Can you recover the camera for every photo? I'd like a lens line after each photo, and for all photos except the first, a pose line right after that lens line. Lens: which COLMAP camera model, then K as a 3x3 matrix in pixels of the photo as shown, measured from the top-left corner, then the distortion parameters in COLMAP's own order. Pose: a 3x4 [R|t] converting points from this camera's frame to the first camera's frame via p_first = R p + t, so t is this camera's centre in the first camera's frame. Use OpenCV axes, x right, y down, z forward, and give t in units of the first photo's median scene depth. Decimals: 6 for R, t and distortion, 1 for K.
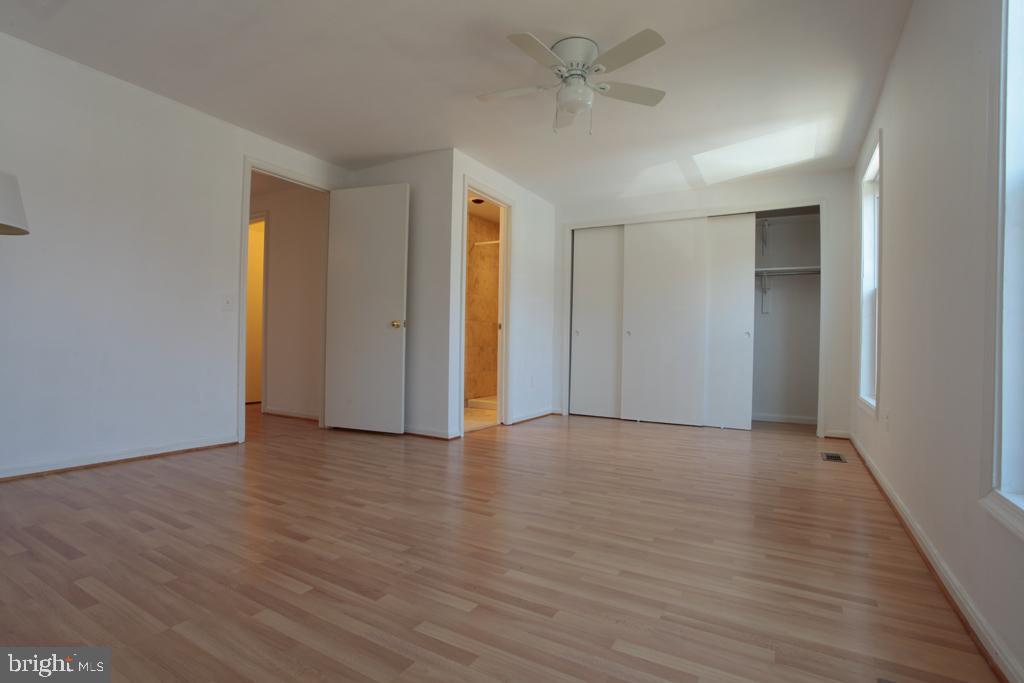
lens RADIAL K [[498.9, 0, 507.4], [0, 498.9, 345.1], [0, 0, 1]] dist [-0.076410, 0.032580]
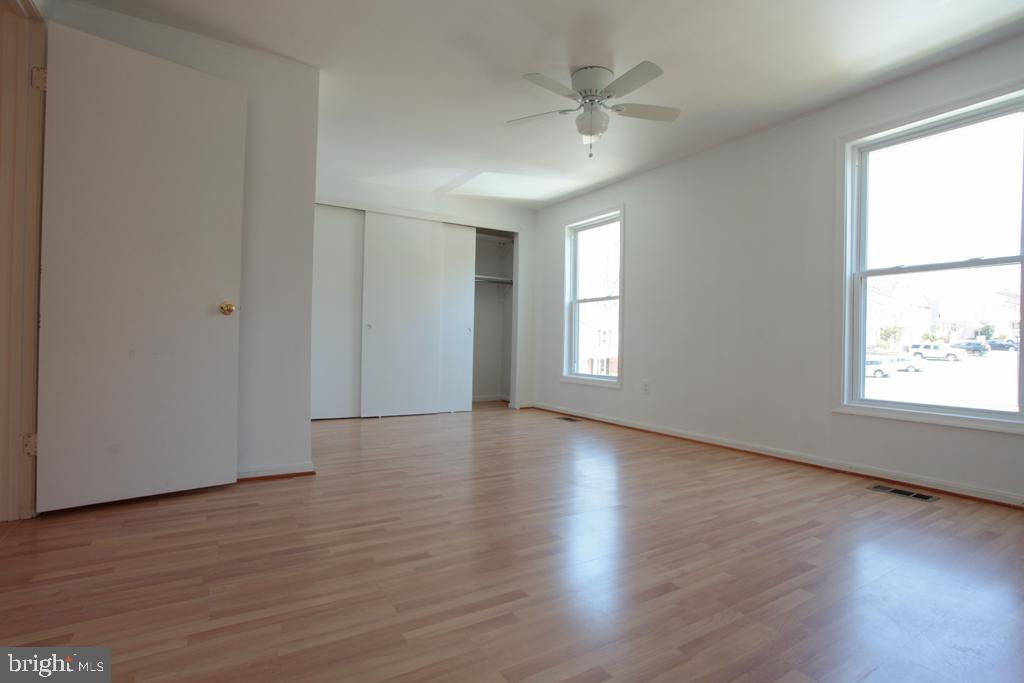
lens RADIAL K [[498.9, 0, 507.4], [0, 498.9, 345.1], [0, 0, 1]] dist [-0.076410, 0.032580]
pose [[0.466671, -0.014839, 0.884307, -0.555692], [-0.006742, 0.999771, 0.020334, -0.010772], [-0.884405, -0.015451, 0.466464, 0.380409]]
